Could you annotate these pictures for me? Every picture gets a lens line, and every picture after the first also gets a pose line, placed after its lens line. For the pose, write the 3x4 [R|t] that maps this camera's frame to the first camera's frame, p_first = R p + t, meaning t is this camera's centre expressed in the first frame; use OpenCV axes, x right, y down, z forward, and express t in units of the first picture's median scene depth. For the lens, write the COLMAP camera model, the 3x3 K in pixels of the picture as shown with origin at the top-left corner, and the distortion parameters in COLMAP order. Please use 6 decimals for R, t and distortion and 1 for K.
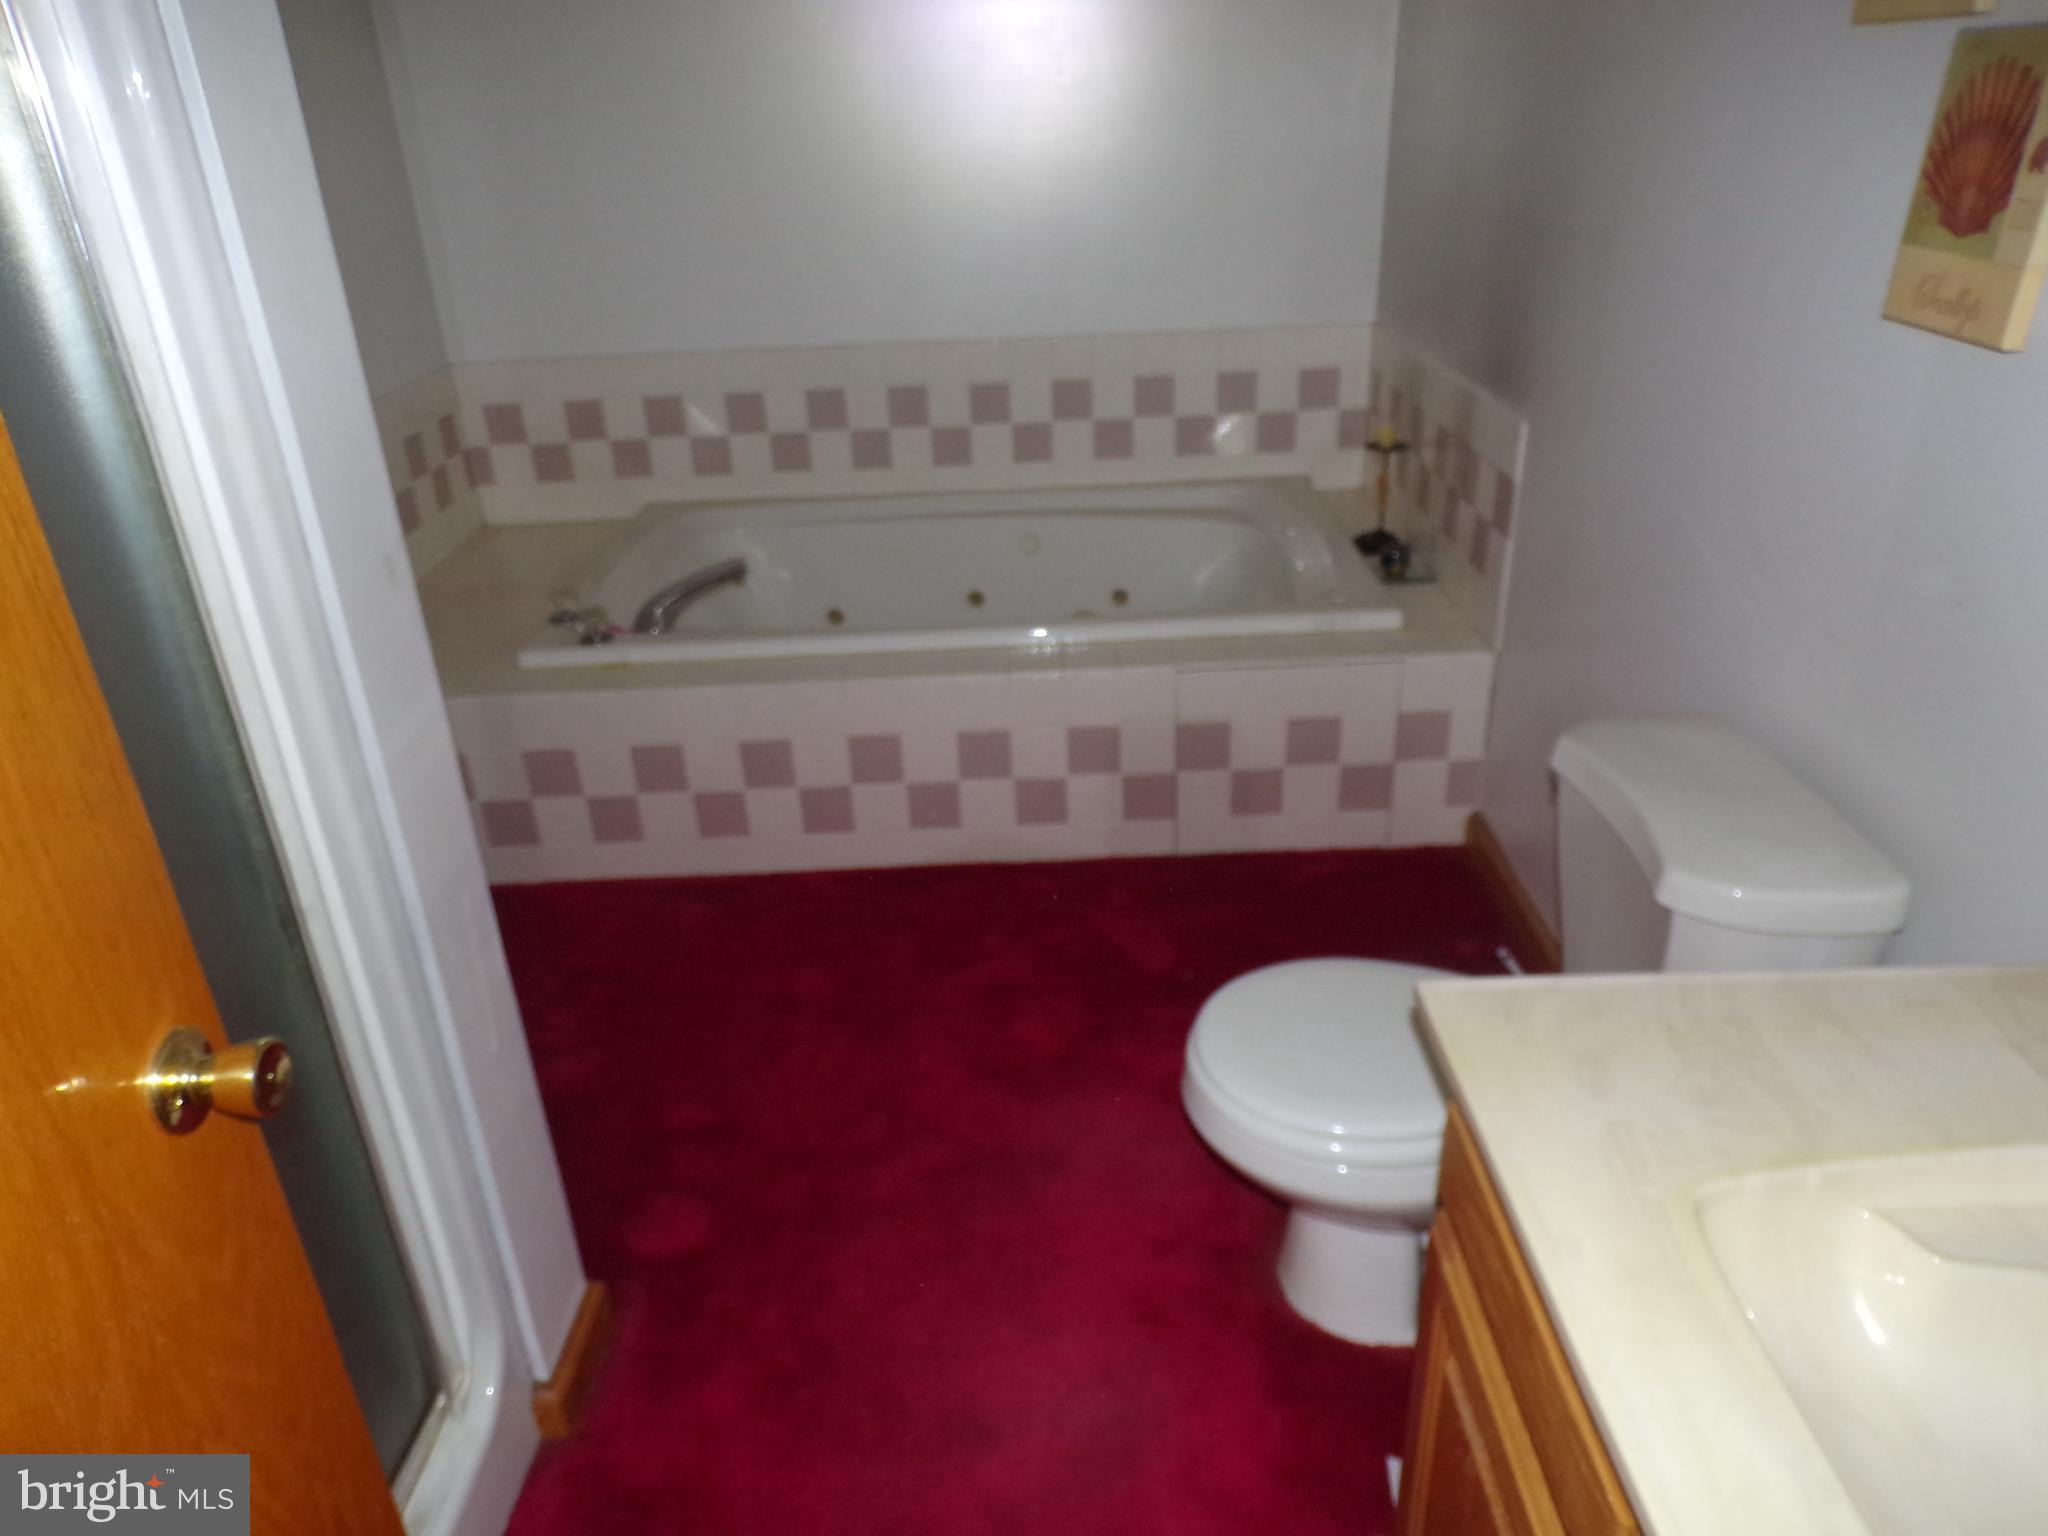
lens RADIAL K [[1379.0, 0, 1017.1], [0, 1379.0, 763.6], [0, 0, 1]] dist [-0.008178, -0.005704]
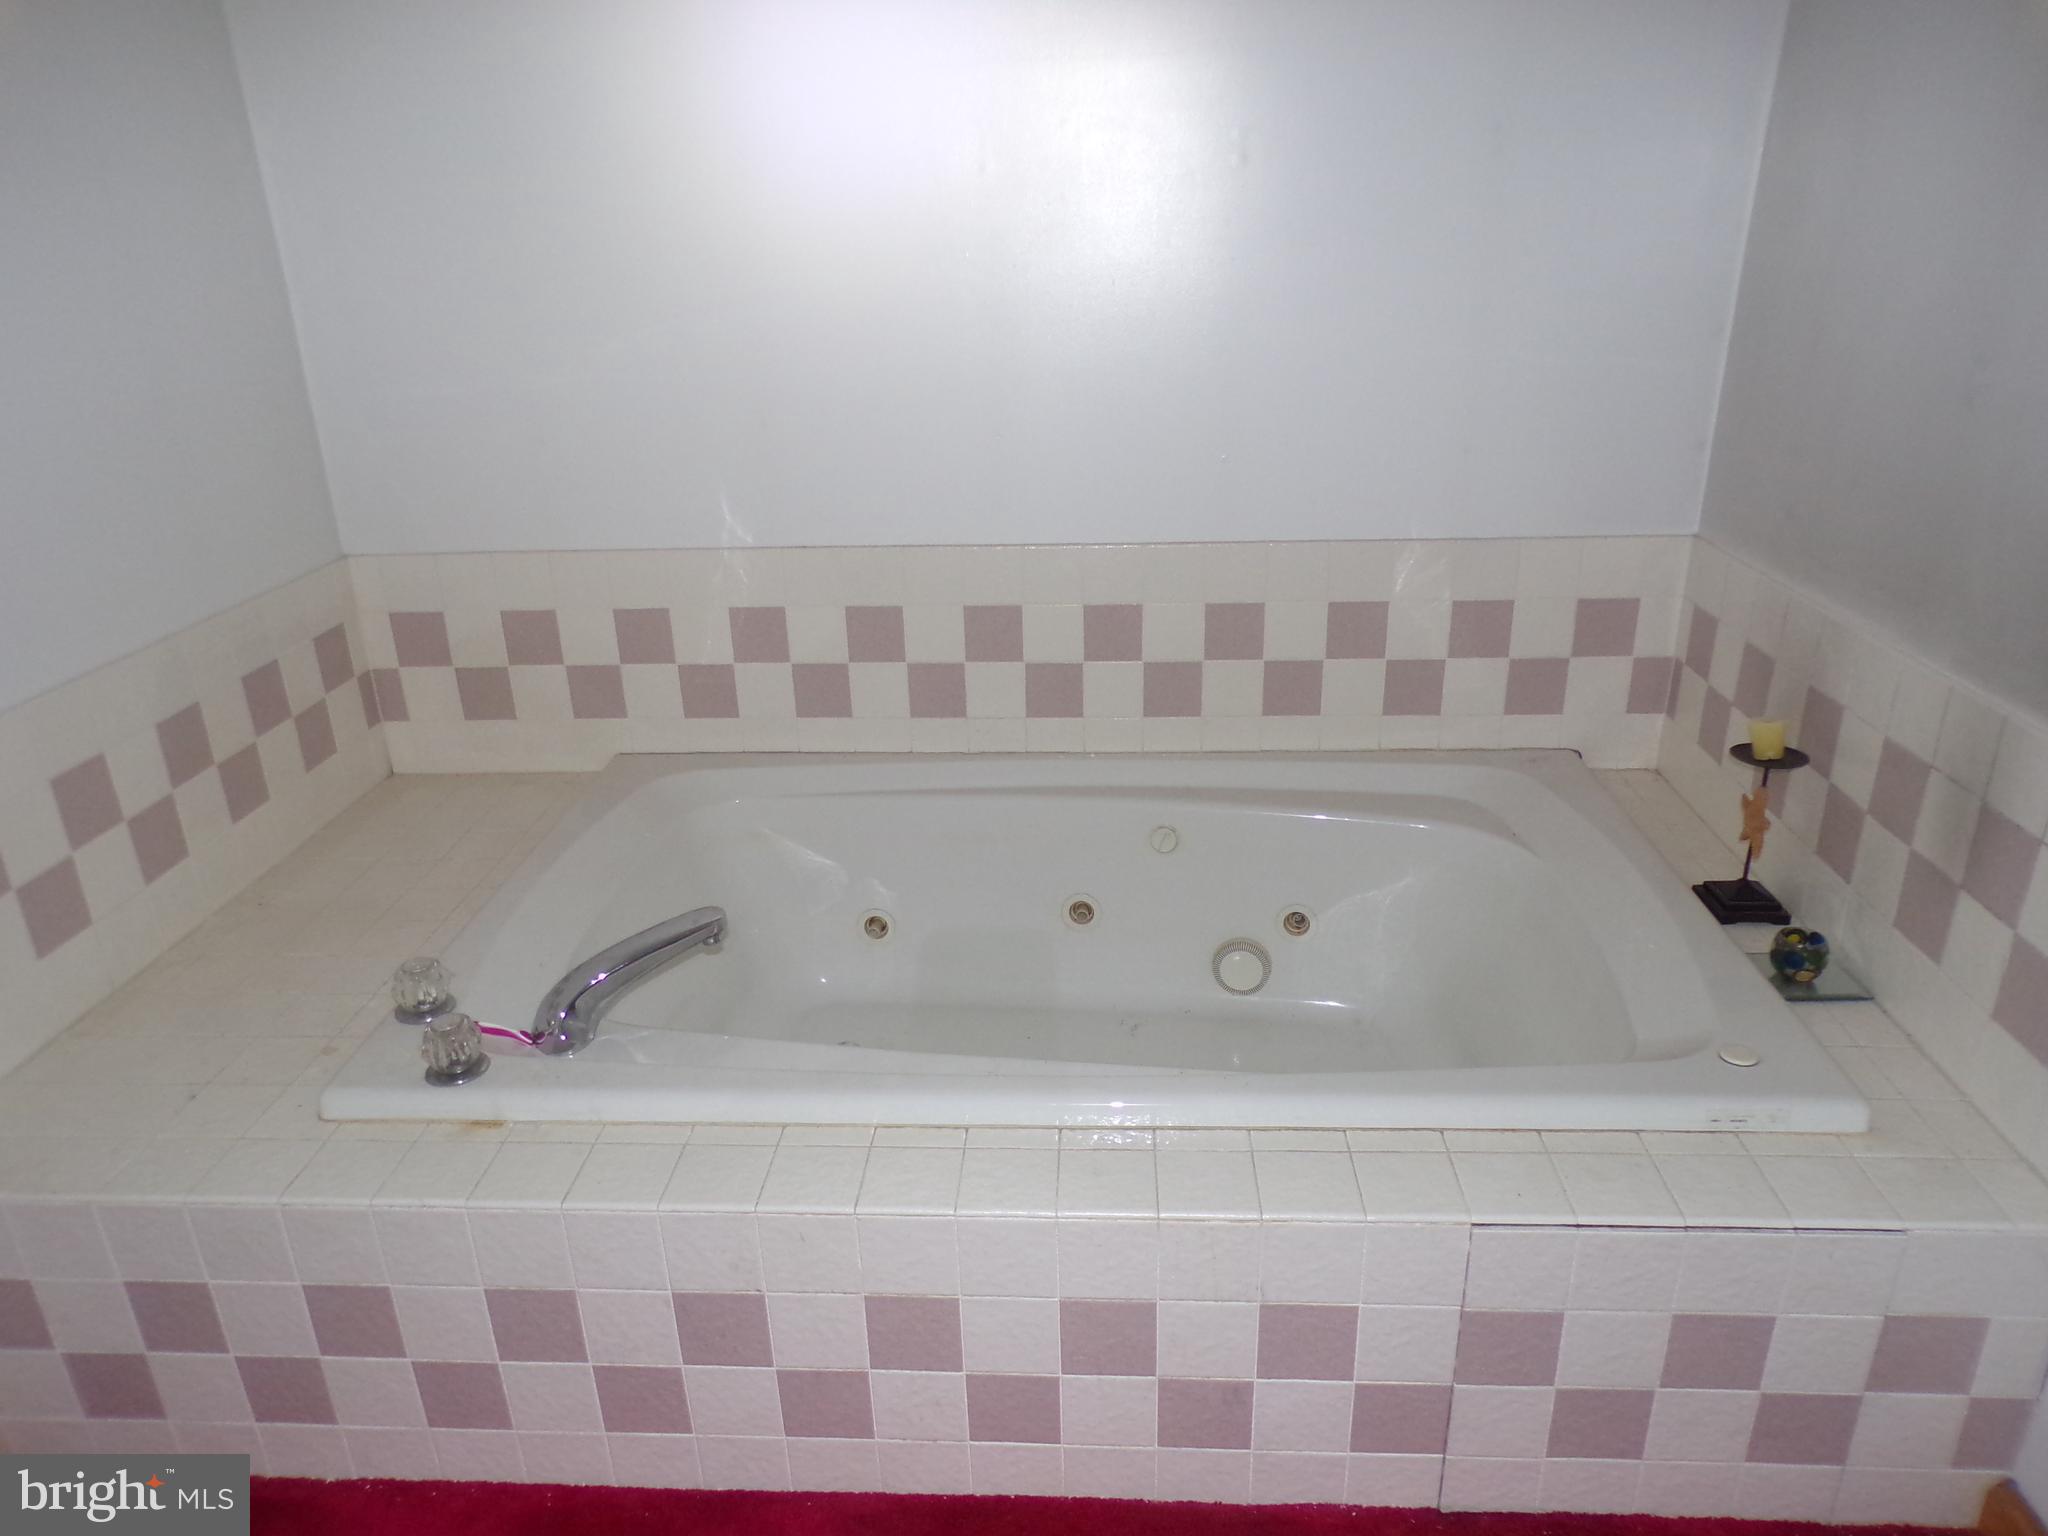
lens RADIAL K [[1379.0, 0, 1032.9], [0, 1379.0, 772.3], [0, 0, 1]] dist [-0.008178, -0.005704]
pose [[0.998609, 0.030998, -0.042664, -0.028129], [-0.033573, 0.997571, -0.061027, -0.150737], [0.040669, 0.062375, 0.997224, 0.324668]]
